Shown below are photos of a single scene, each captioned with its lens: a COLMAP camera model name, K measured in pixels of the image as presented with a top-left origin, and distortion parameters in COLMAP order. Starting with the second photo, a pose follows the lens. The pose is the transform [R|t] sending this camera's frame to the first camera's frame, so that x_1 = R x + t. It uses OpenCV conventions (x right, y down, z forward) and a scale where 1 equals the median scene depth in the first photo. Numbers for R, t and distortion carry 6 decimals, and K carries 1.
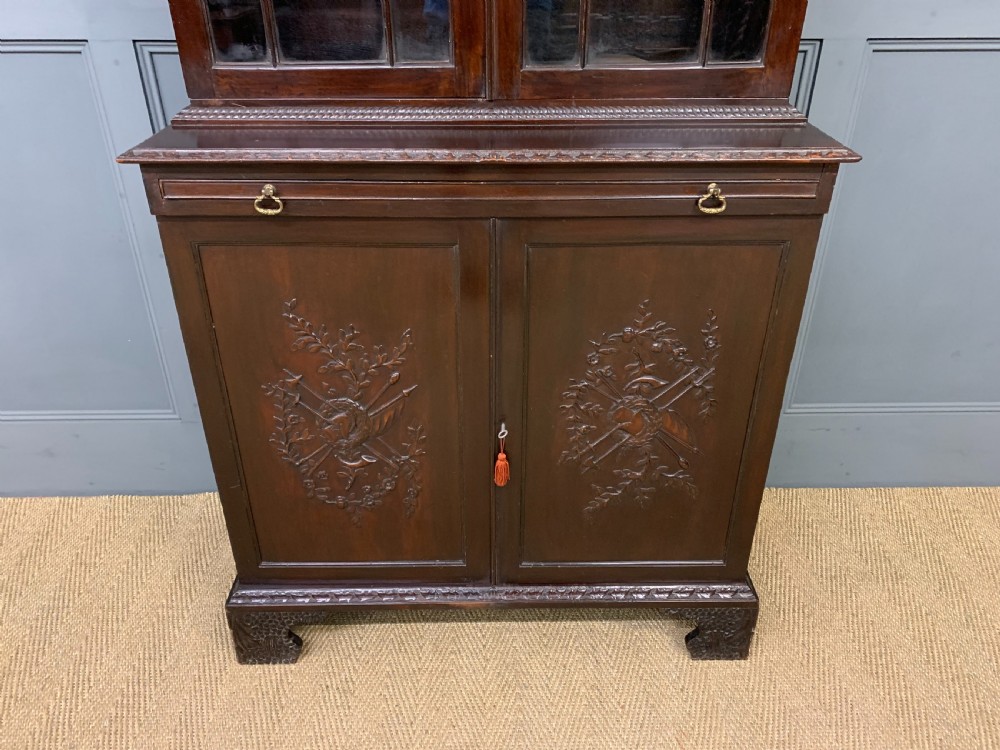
lens RADIAL K [[764.6, 0, 497.3], [0, 764.6, 366.6], [0, 0, 1]] dist [0.028195, -0.013612]
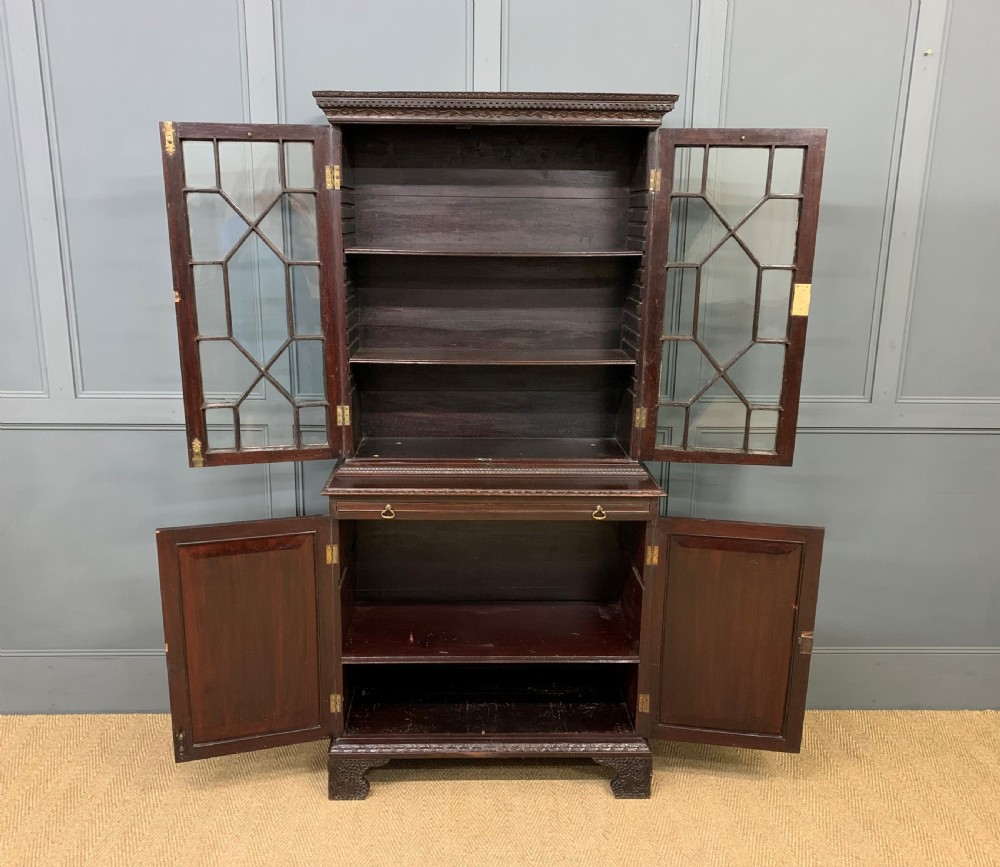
lens RADIAL K [[903.3, 0, 484.7], [0, 903.3, 448.2], [0, 0, 1]] dist [0.010678, 0.000671]
pose [[0.999829, 0.007601, 0.016836, -0.056675], [-0.002621, 0.960577, -0.278003, 0.222848], [-0.018285, 0.277911, 0.960433, -1.052809]]
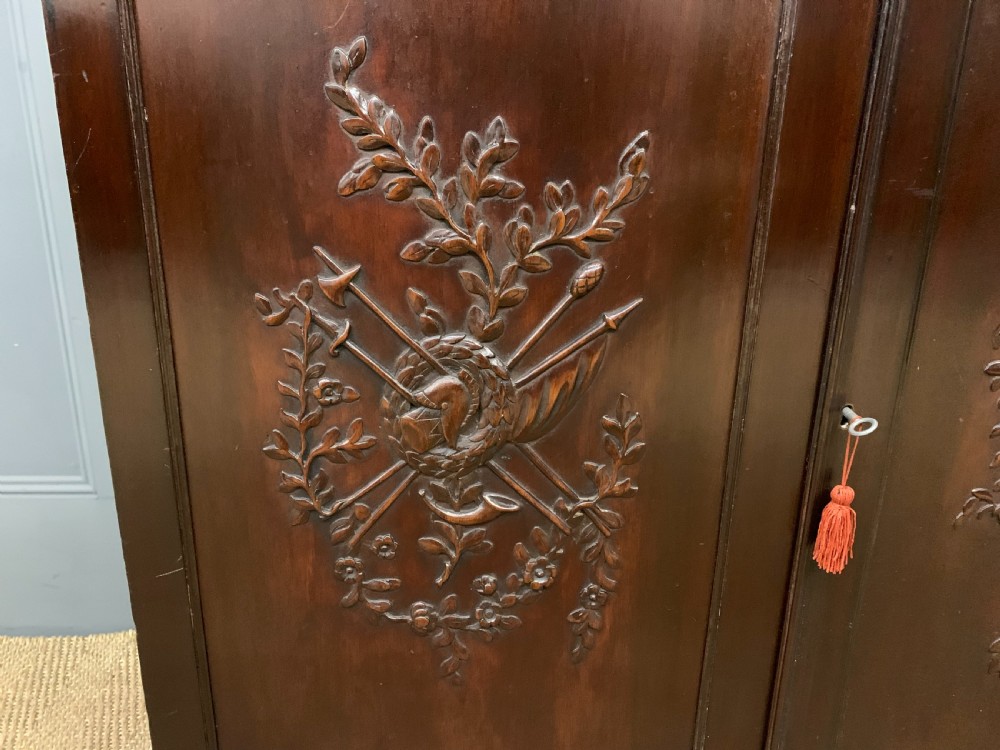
lens RADIAL K [[787.8, 0, 488.3], [0, 787.8, 354.6], [0, 0, 1]] dist [0.064909, -0.064166]
pose [[0.999958, 0.009032, 0.001585, -0.162819], [-0.008477, 0.976379, -0.215897, 0.124871], [-0.003498, 0.215875, 0.976415, 0.525883]]
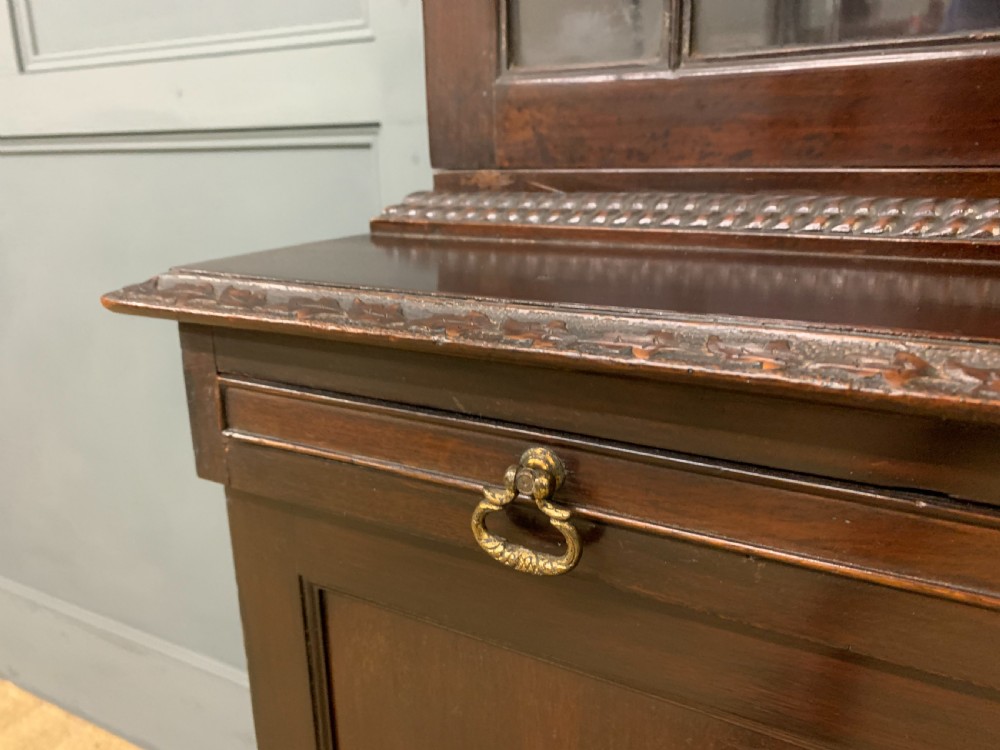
lens RADIAL K [[806.8, 0, 500.0], [0, 806.8, 375.0], [0, 0, 1]] dist [-0.003537, -0.004215]
pose [[0.871053, 0.122351, -0.475707, -0.143046], [-0.230657, 0.956945, -0.176223, -0.157324], [0.433665, 0.263225, 0.861770, 0.574024]]
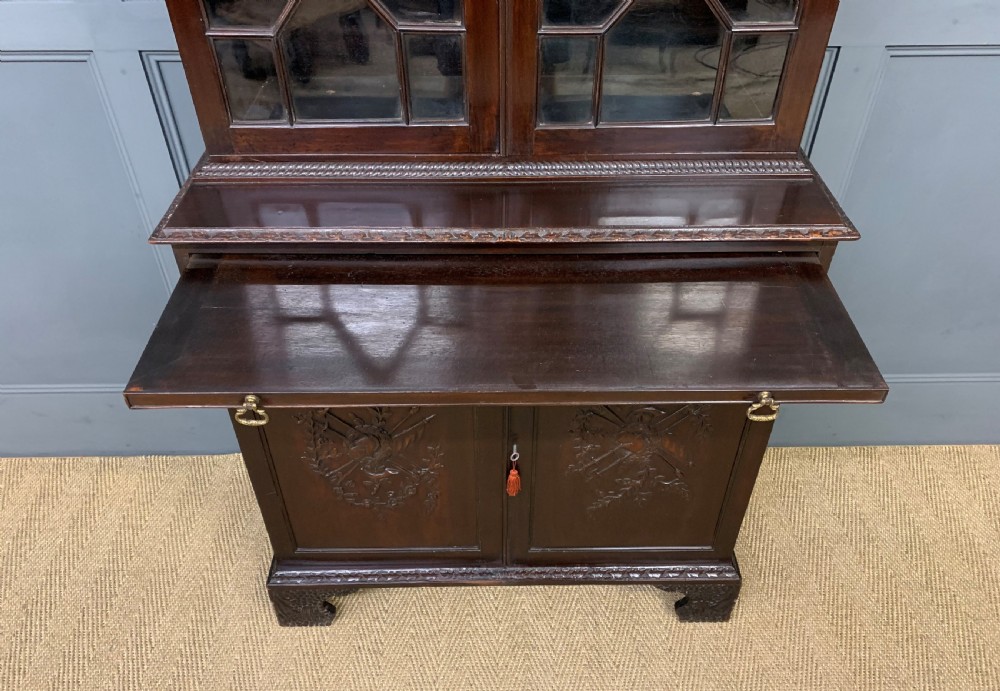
lens RADIAL K [[766.2, 0, 502.1], [0, 766.2, 370.1], [0, 0, 1]] dist [0.016313, 0.002094]
pose [[0.999998, -0.000766, 0.001665, -0.011367], [0.000435, 0.981678, 0.190549, -0.212960], [-0.001781, -0.190548, 0.981676, -0.043744]]
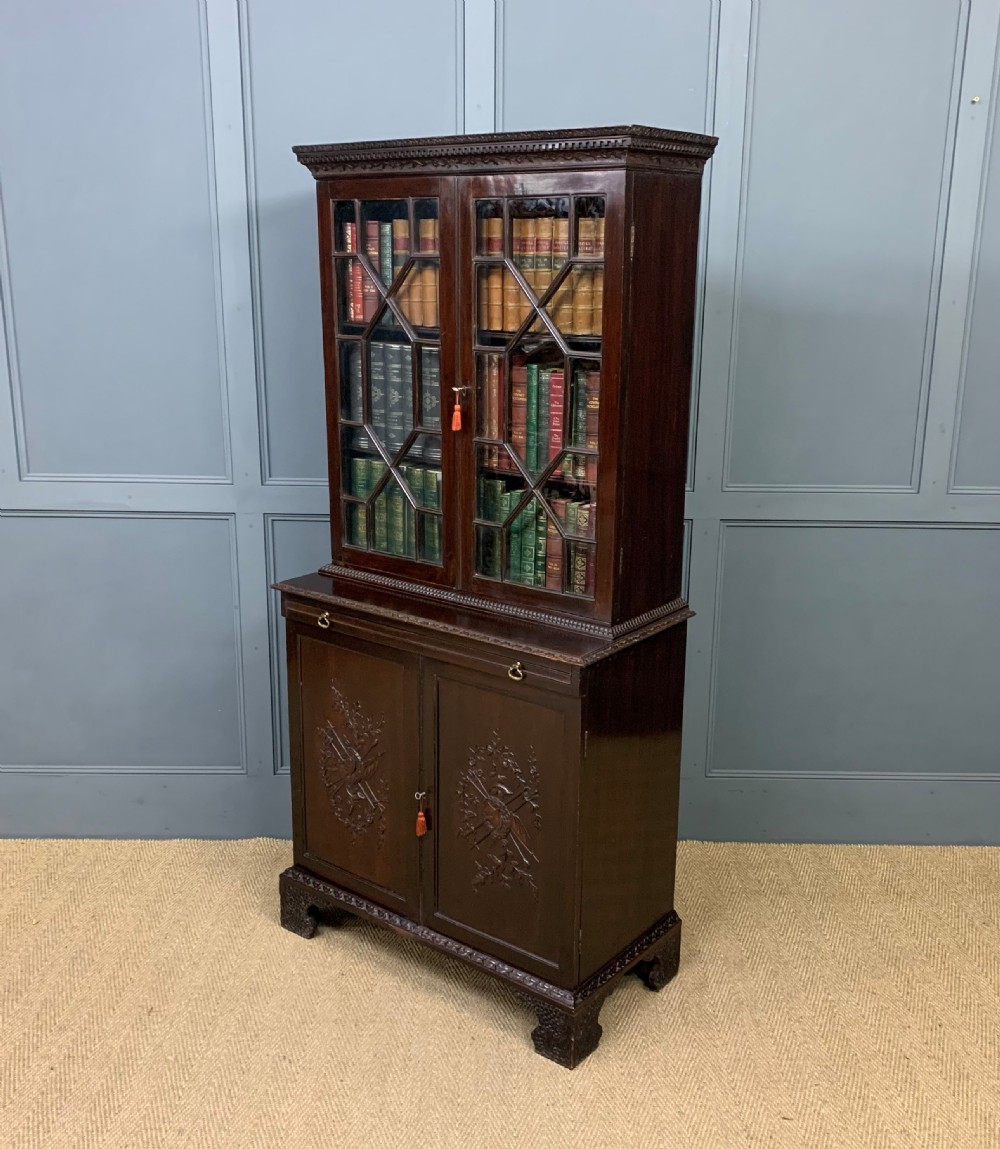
lens RADIAL K [[1185.9, 0, 552.0], [0, 1185.9, 573.6], [0, 0, 1]] dist [0.010622, 0.007930]
pose [[0.802303, 0.168550, -0.572626, 1.301697], [-0.320925, 0.930663, -0.175710, 0.003232], [0.503306, 0.324743, 0.800766, -0.770634]]
